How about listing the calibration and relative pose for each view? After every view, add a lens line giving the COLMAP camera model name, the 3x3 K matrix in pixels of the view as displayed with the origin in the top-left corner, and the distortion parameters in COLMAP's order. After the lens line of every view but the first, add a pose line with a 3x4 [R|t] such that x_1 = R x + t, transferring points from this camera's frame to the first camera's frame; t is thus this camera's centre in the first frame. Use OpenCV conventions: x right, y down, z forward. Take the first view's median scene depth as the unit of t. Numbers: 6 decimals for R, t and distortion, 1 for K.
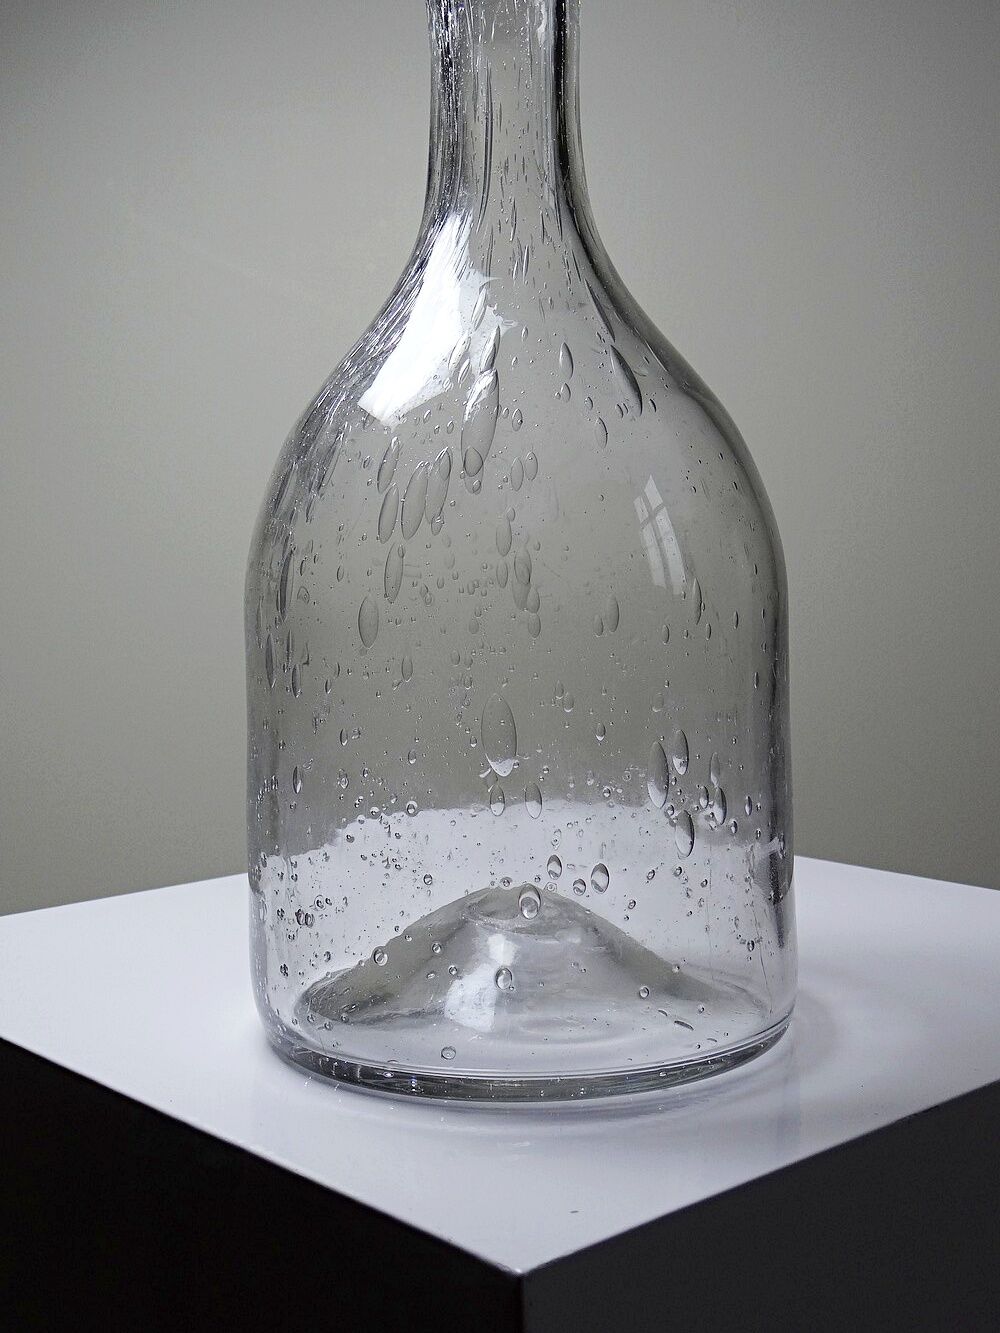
lens RADIAL K [[1751.1, 0, 500.0], [0, 1751.1, 666.5], [0, 0, 1]] dist [-0.010974, -0.024616]
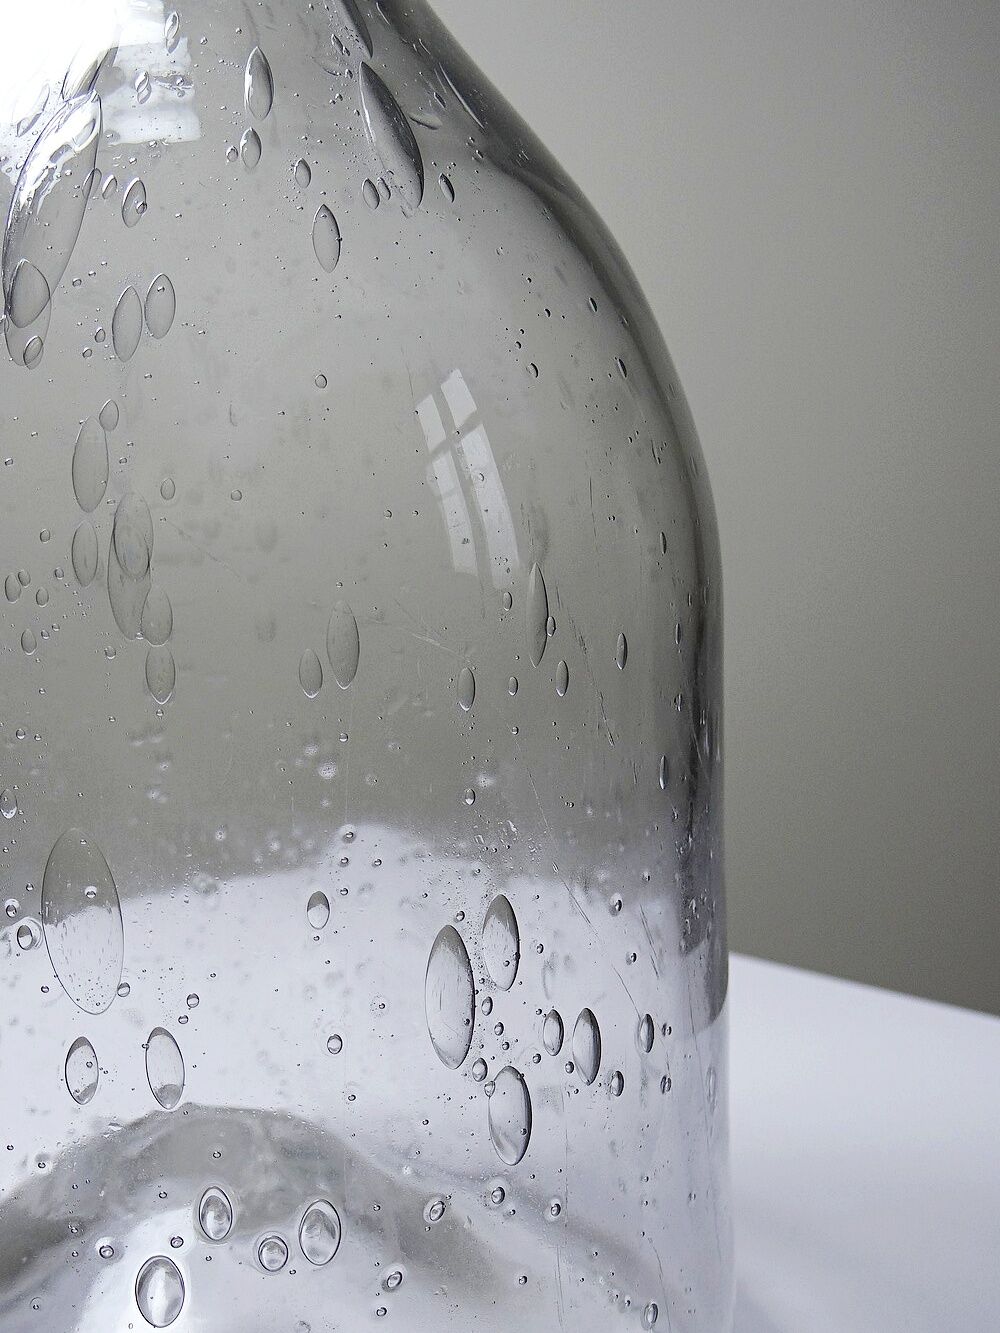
lens RADIAL K [[1742.4, 0, 500.0], [0, 1742.4, 666.5], [0, 0, 1]] dist [0.030902, -0.020529]
pose [[0.997718, 0.002378, 0.067471, 0.067962], [-0.004450, 0.999523, 0.030570, -0.035324], [-0.067366, -0.030800, 0.997253, 0.515975]]
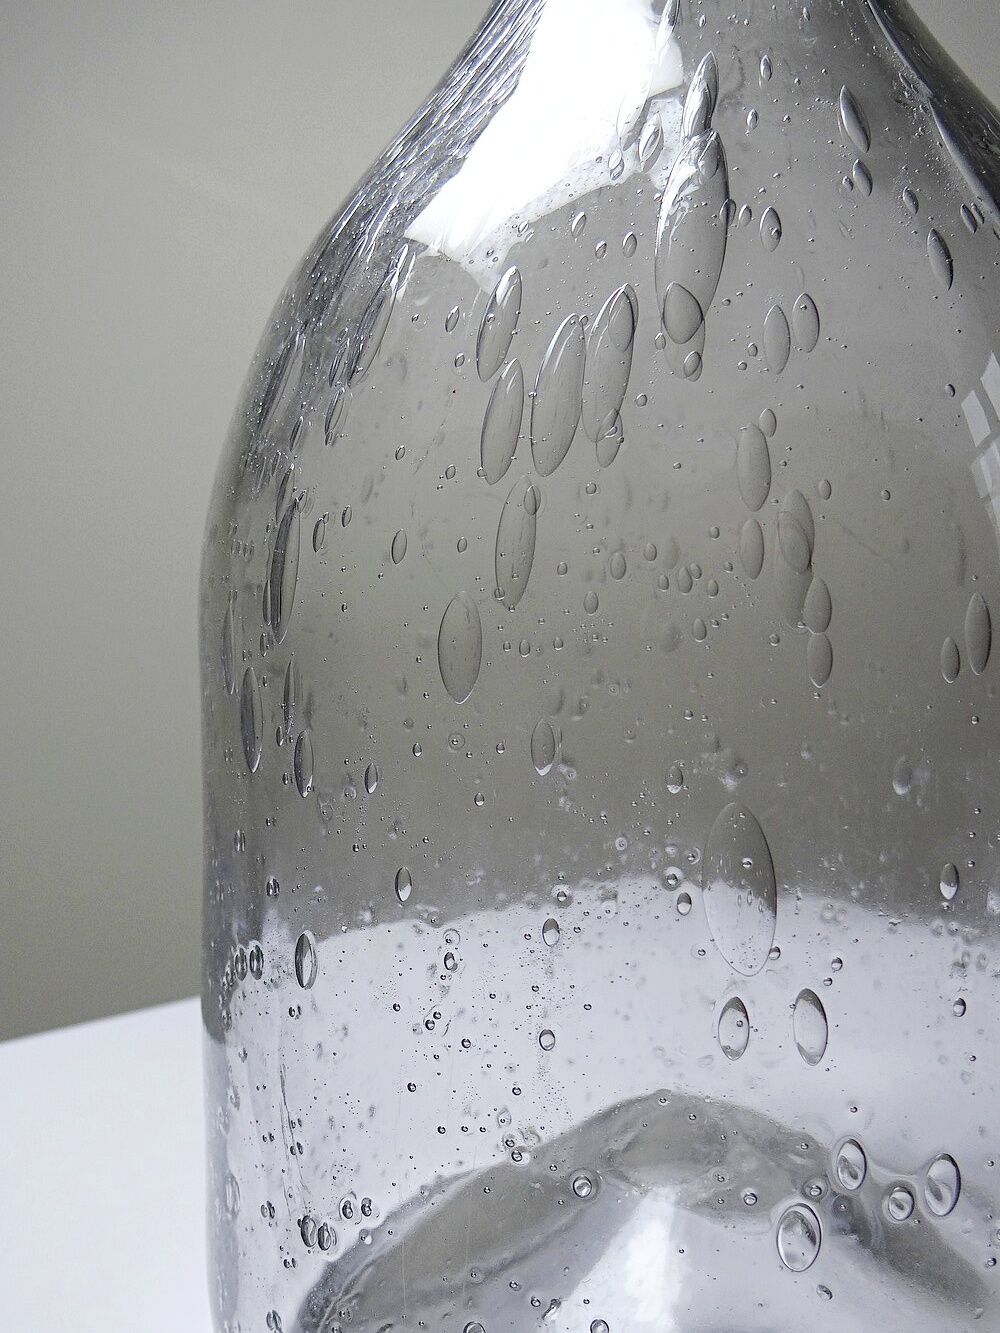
lens RADIAL K [[1742.4, 0, 500.0], [0, 1742.4, 666.5], [0, 0, 1]] dist [0.030902, -0.020529]
pose [[0.999589, 0.003449, 0.028456, -0.072892], [-0.003533, 0.999990, 0.002899, -0.020482], [-0.028445, -0.002998, 0.999591, 0.489592]]
